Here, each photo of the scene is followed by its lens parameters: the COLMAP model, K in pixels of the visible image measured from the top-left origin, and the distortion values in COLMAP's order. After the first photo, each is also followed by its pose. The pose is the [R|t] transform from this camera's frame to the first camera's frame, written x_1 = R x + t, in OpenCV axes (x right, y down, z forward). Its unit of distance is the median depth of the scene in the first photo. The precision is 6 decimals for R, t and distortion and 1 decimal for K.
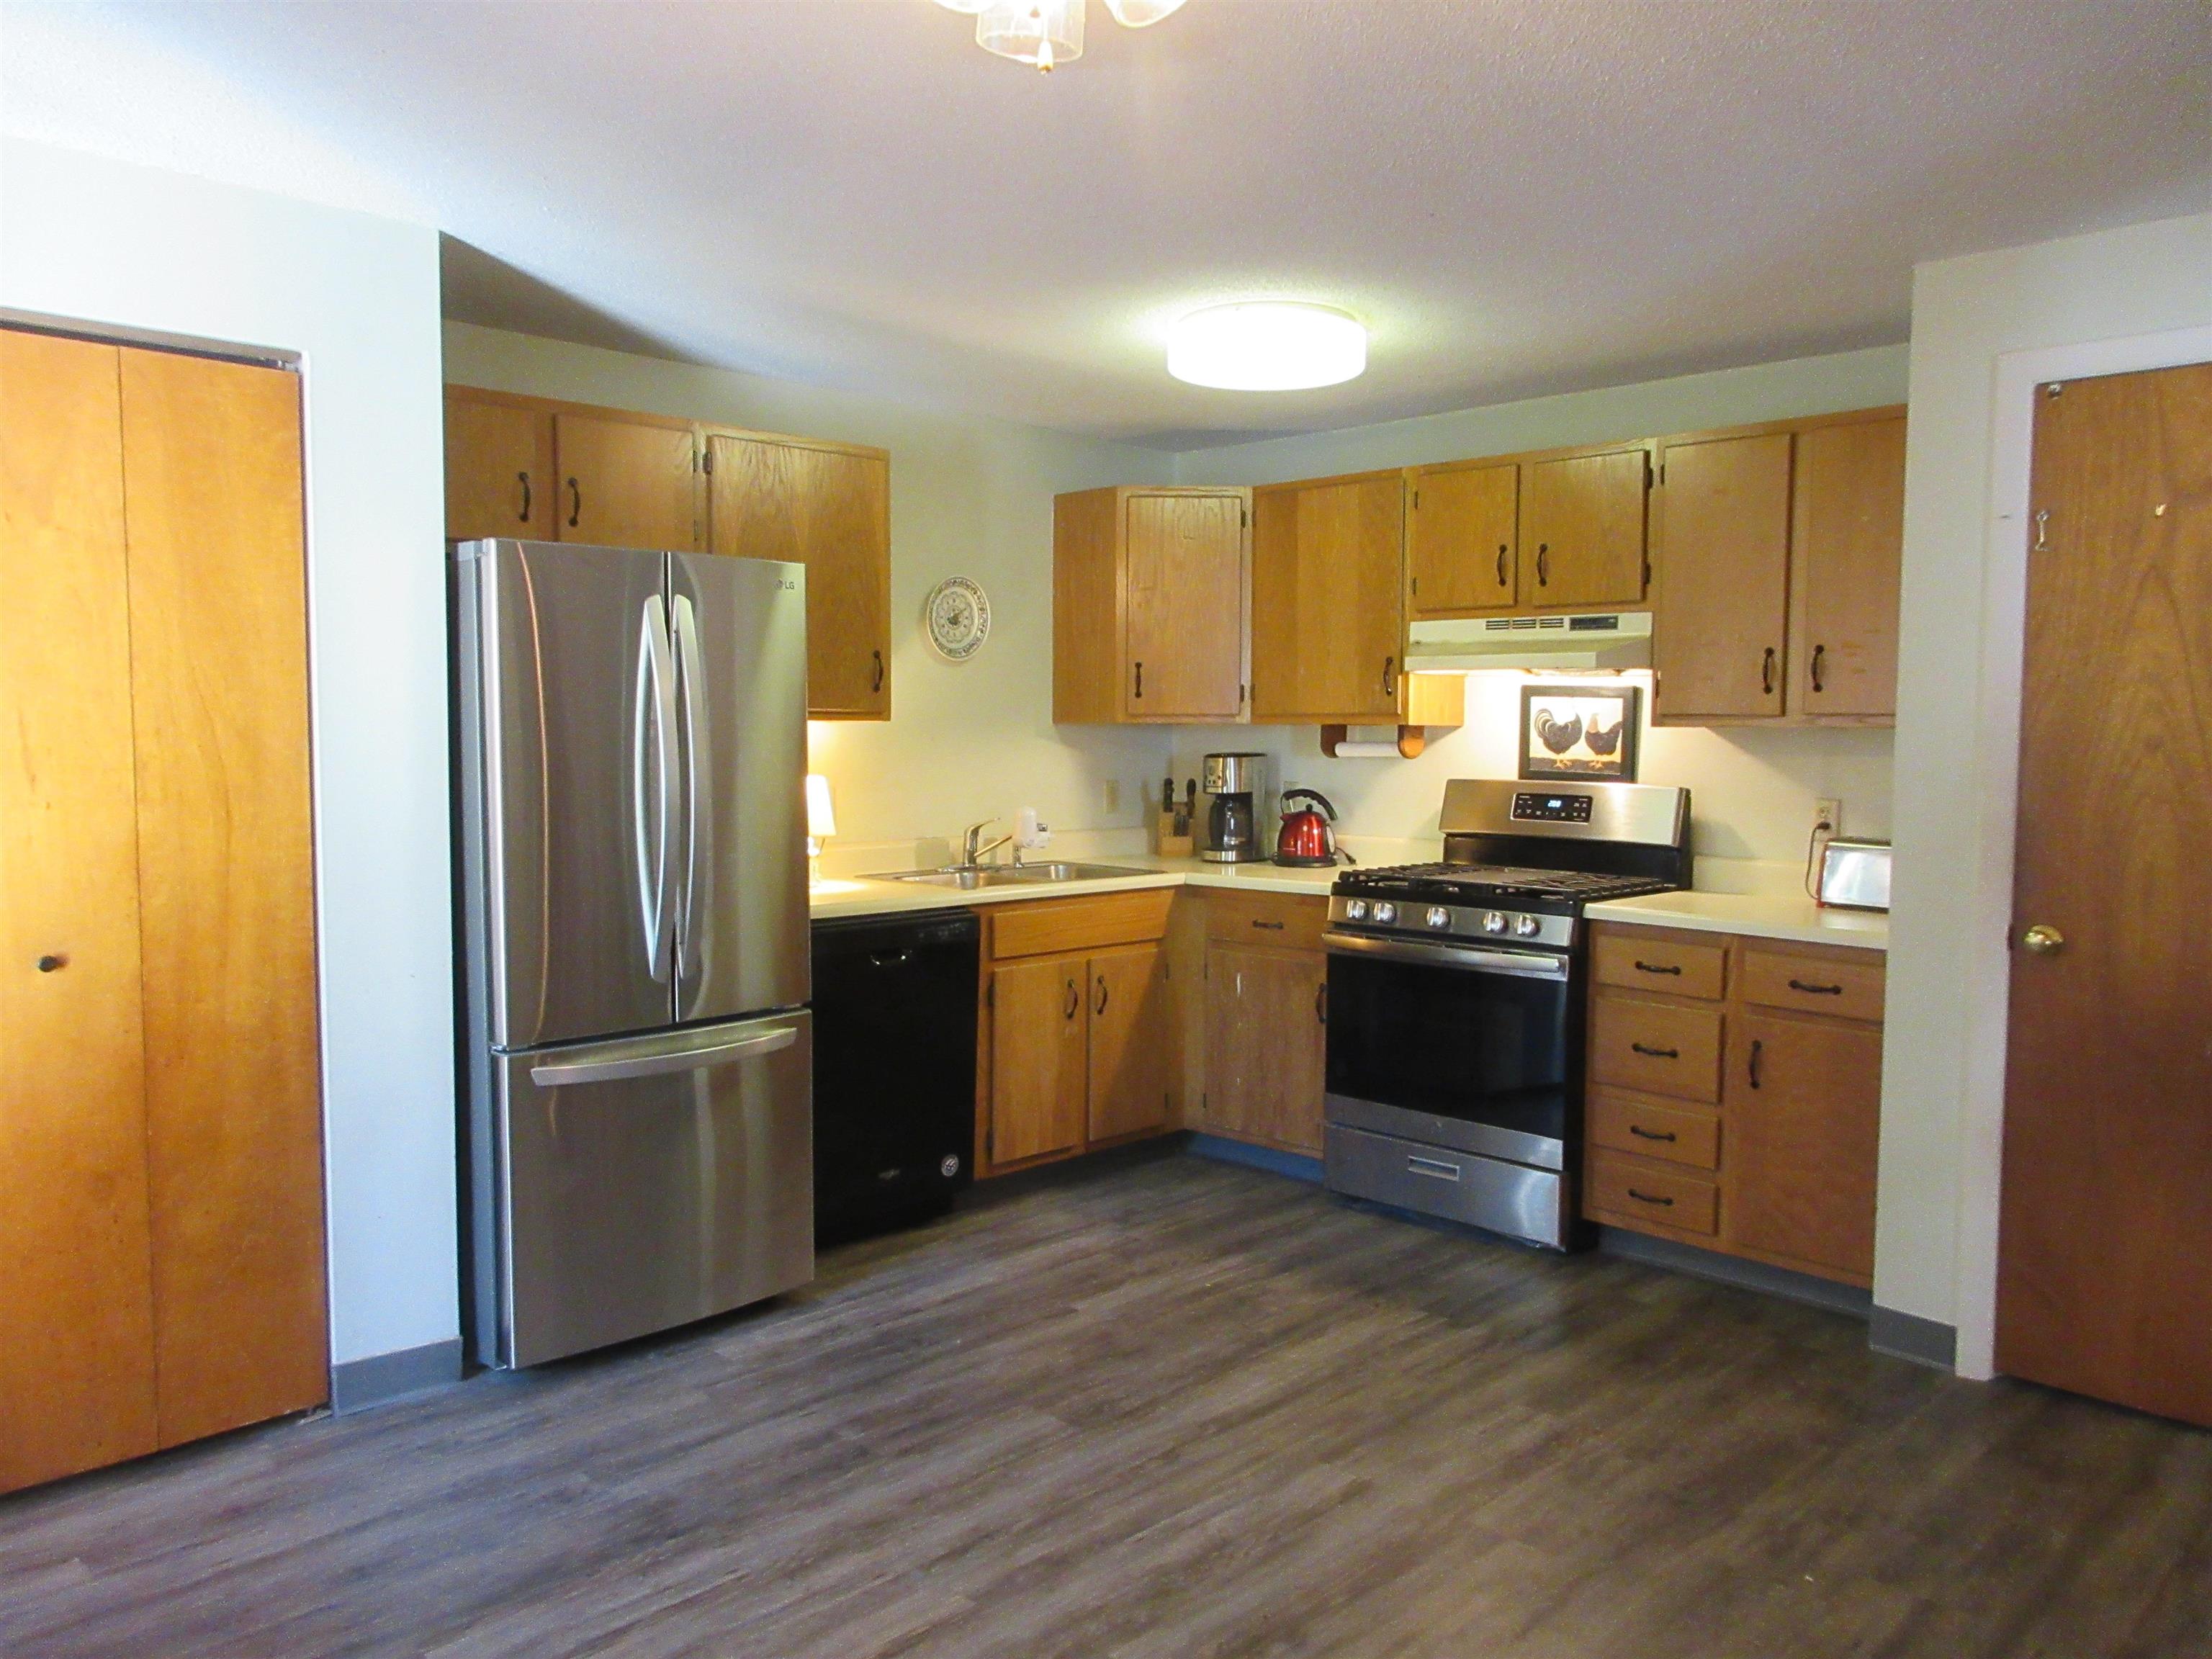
lens RADIAL K [[1647.2, 0, 1097.3], [0, 1647.2, 825.7], [0, 0, 1]] dist [0.008587, 0.006290]
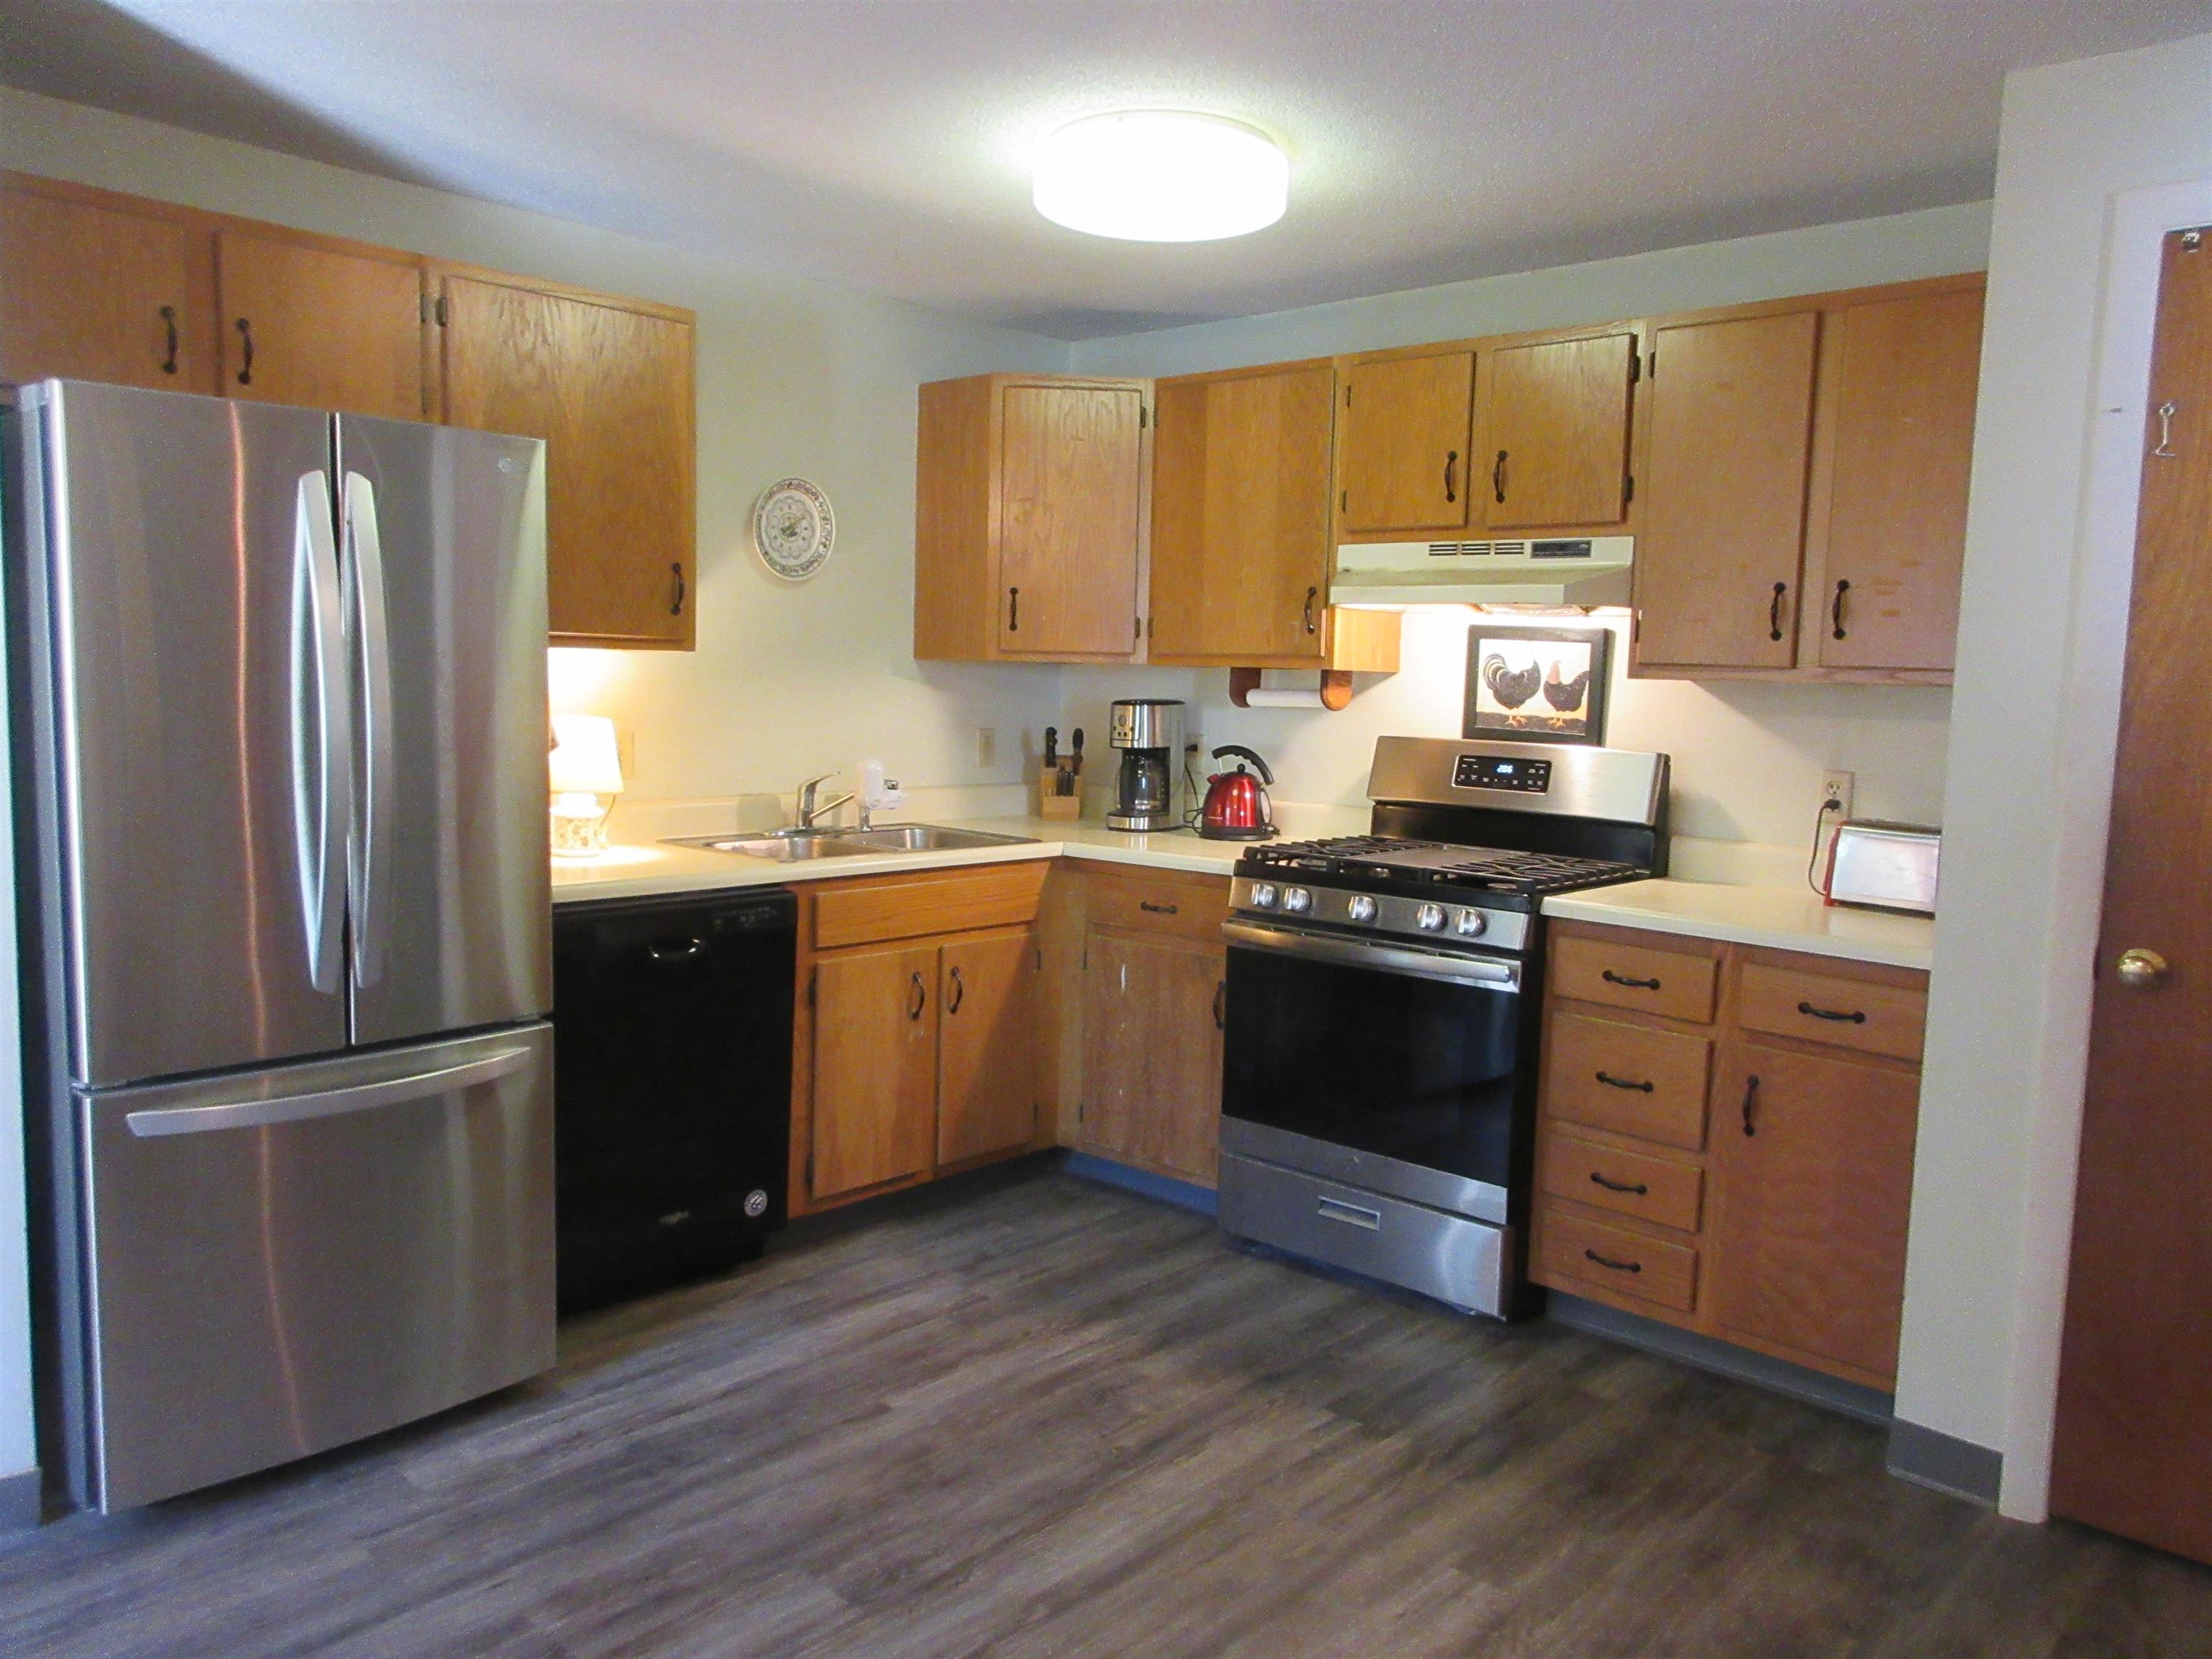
lens RADIAL K [[1647.2, 0, 1097.3], [0, 1647.2, 825.7], [0, 0, 1]] dist [0.008587, 0.006290]
pose [[0.999040, 0.017589, 0.040127, 0.044182], [-0.019039, 0.999169, 0.036034, -0.011994], [-0.039460, -0.036764, 0.998545, 0.200205]]
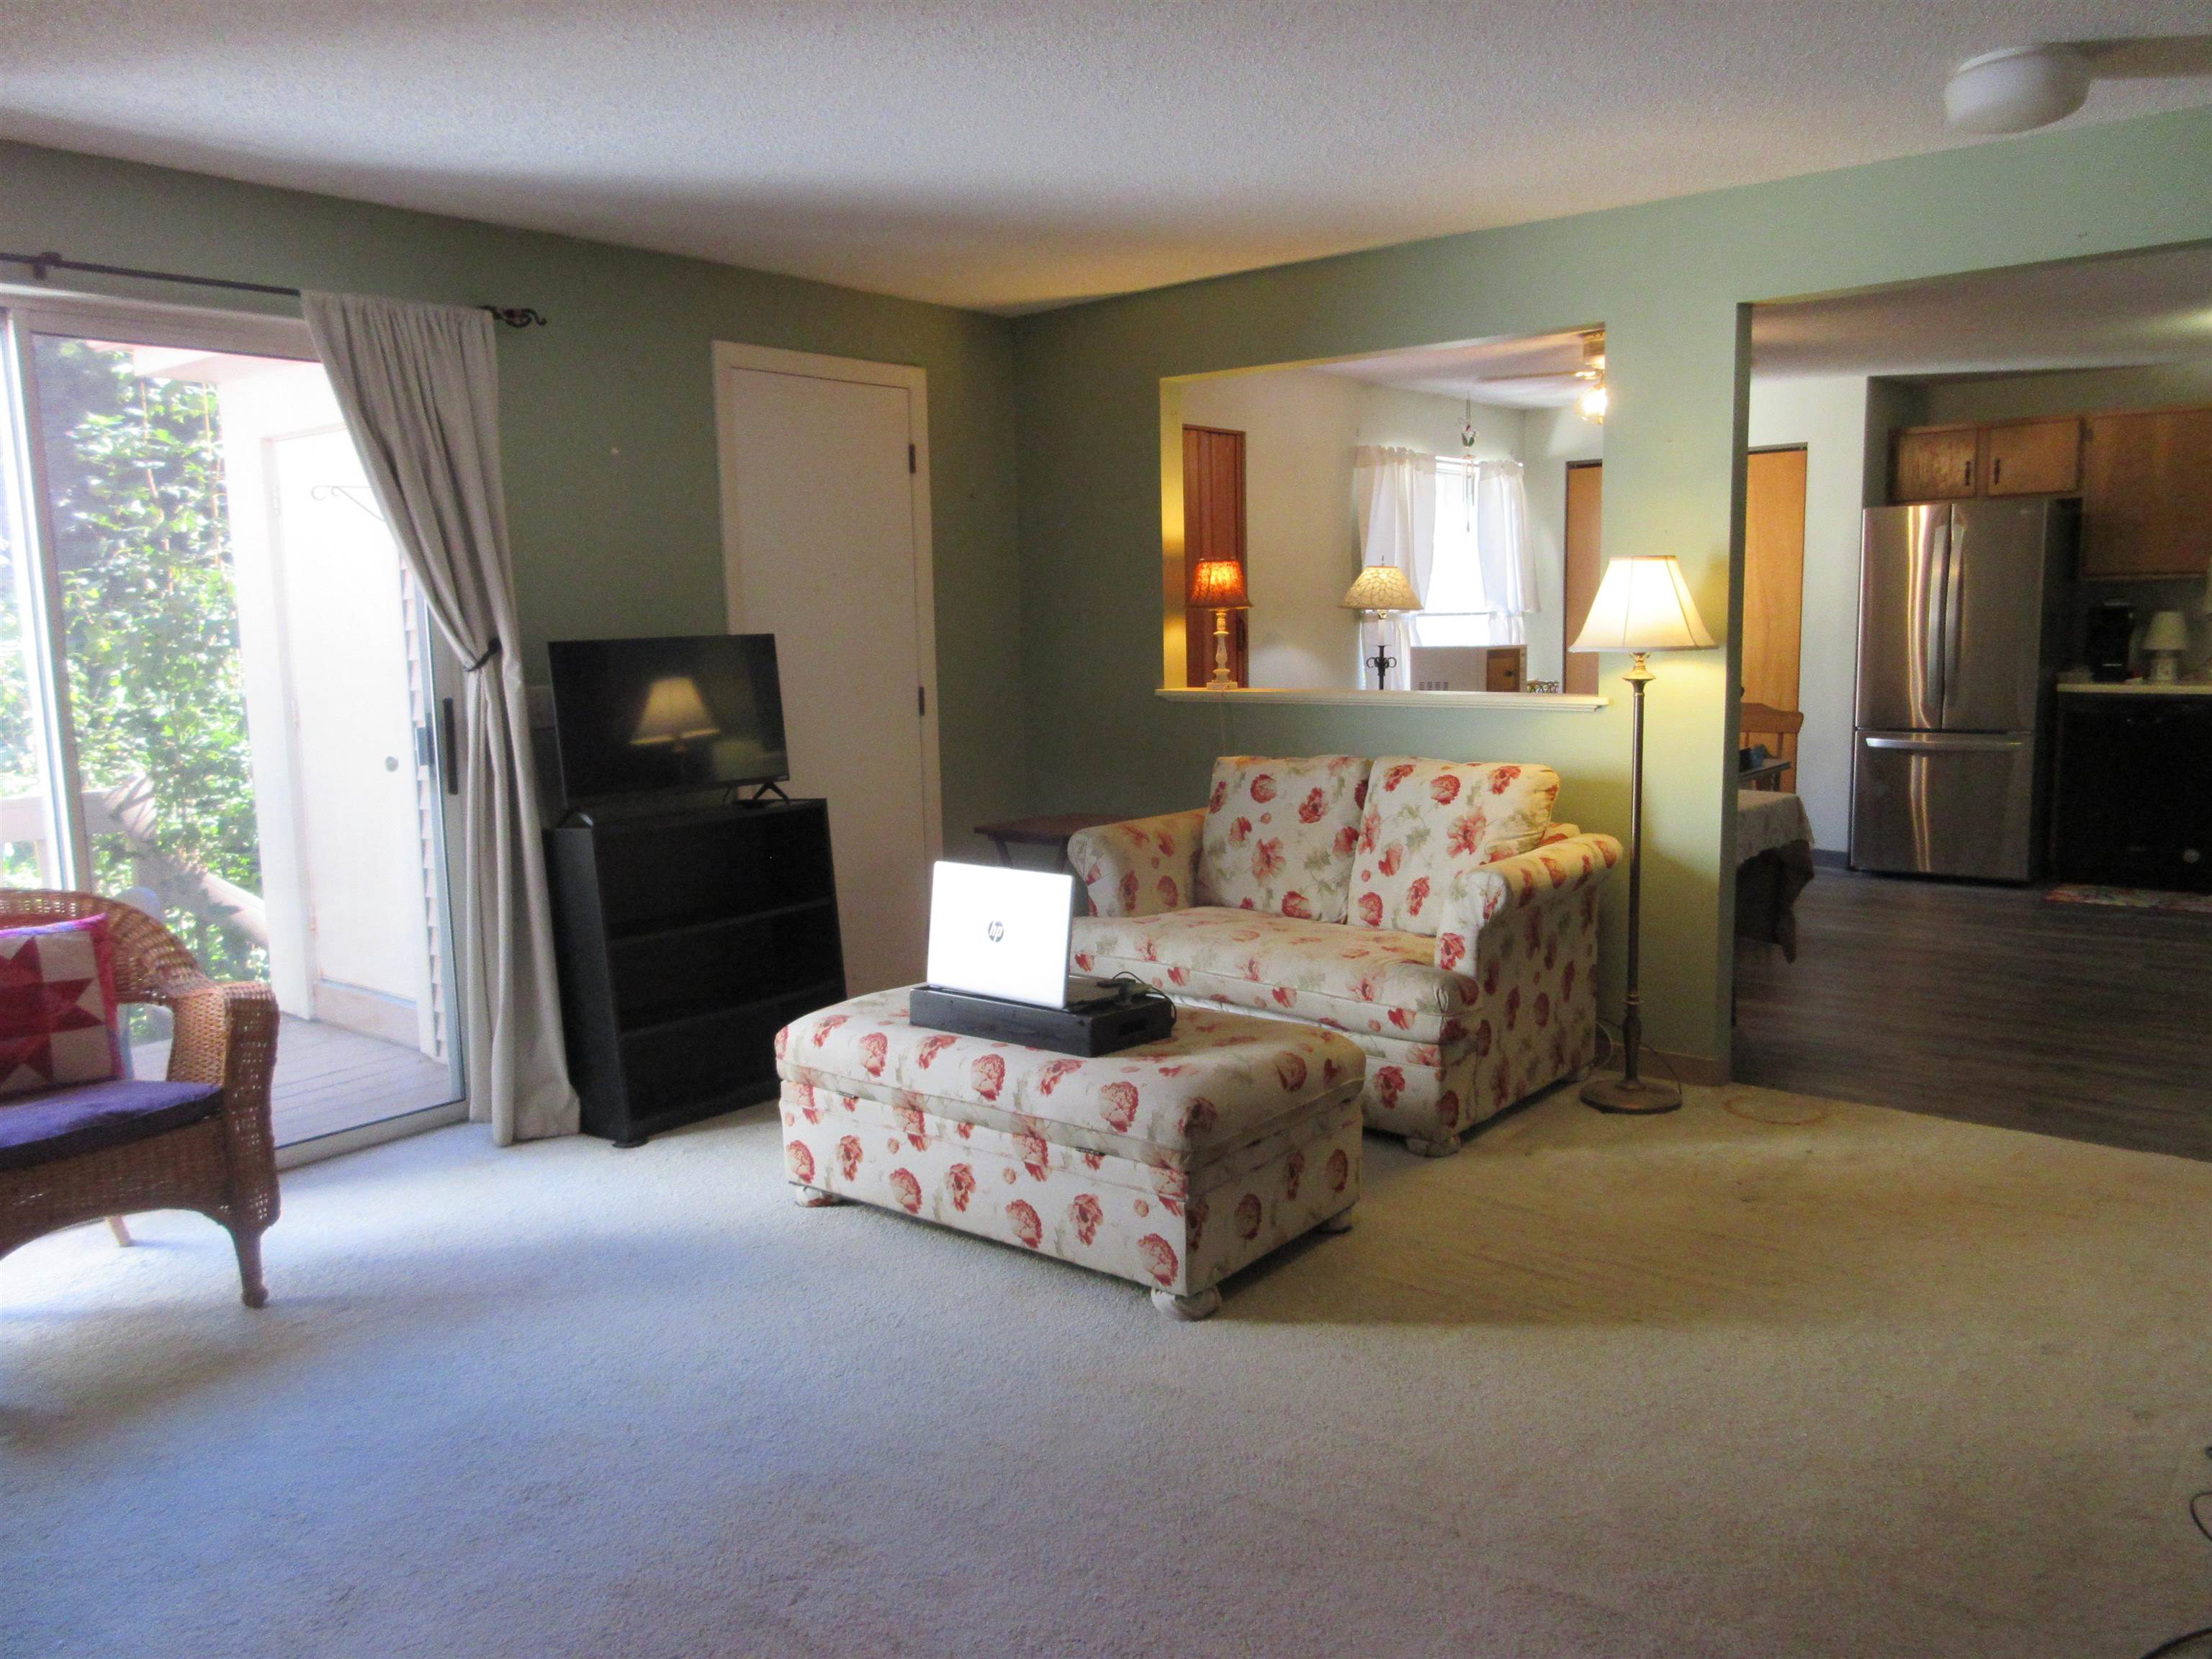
lens RADIAL K [[1658.7, 0, 1110.5], [0, 1658.7, 826.0], [0, 0, 1]] dist [0.009073, 0.005818]
pose [[0.096942, 0.125435, -0.987354, 1.478480], [-0.040966, 0.991689, 0.121964, 0.022806], [0.994447, 0.028625, 0.101275, -0.227797]]
